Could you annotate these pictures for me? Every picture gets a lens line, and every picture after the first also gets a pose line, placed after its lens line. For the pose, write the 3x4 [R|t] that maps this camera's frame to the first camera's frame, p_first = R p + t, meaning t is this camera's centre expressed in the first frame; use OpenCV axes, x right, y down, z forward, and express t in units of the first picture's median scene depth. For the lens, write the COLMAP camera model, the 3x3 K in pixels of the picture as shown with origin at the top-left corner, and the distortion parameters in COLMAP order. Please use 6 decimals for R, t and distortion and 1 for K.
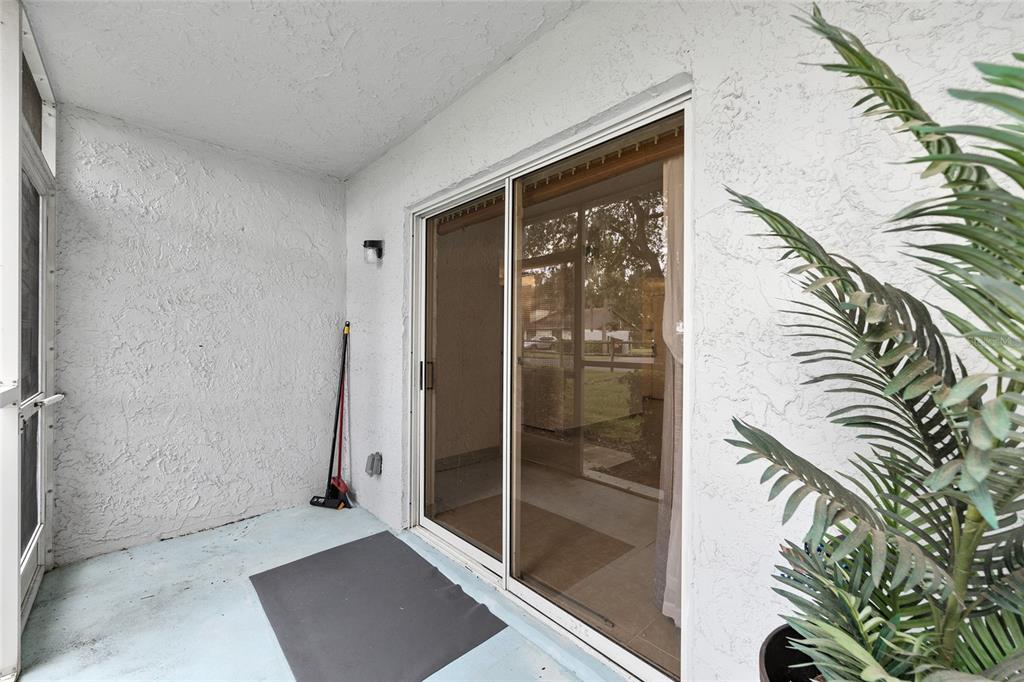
lens RADIAL K [[412.3, 0, 513.7], [0, 412.3, 339.2], [0, 0, 1]] dist [-0.002255, 0.000766]
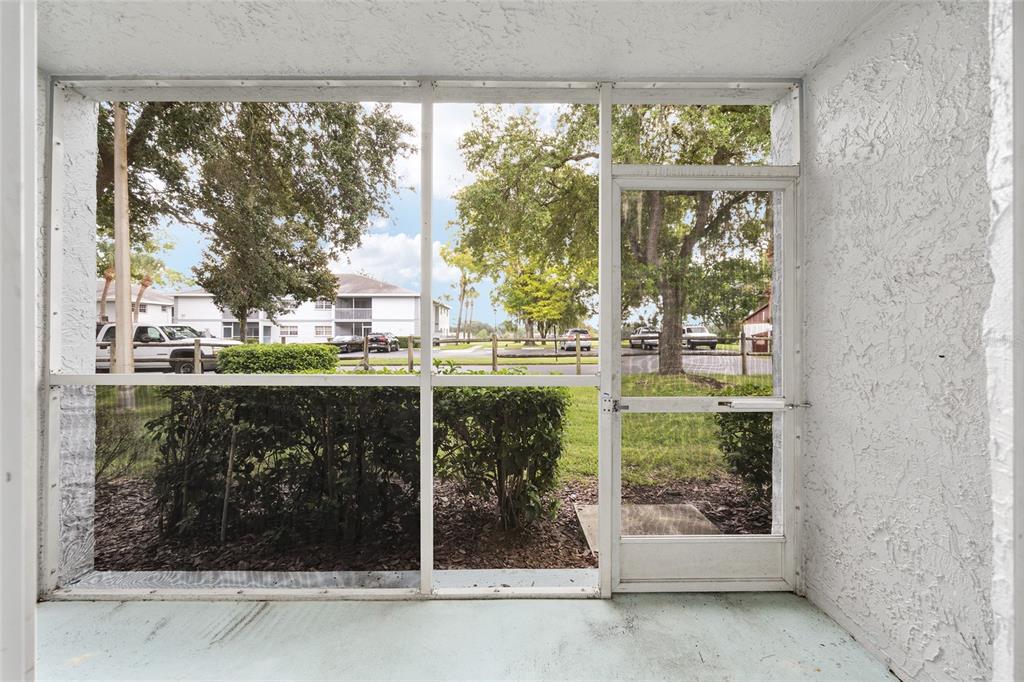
lens RADIAL K [[412.3, 0, 519.0], [0, 412.3, 335.1], [0, 0, 1]] dist [-0.002255, 0.000766]
pose [[-0.666881, -0.006196, -0.745139, -0.026871], [-0.000998, 0.999972, -0.007423, -0.006038], [0.745164, -0.004207, -0.666868, 1.056320]]
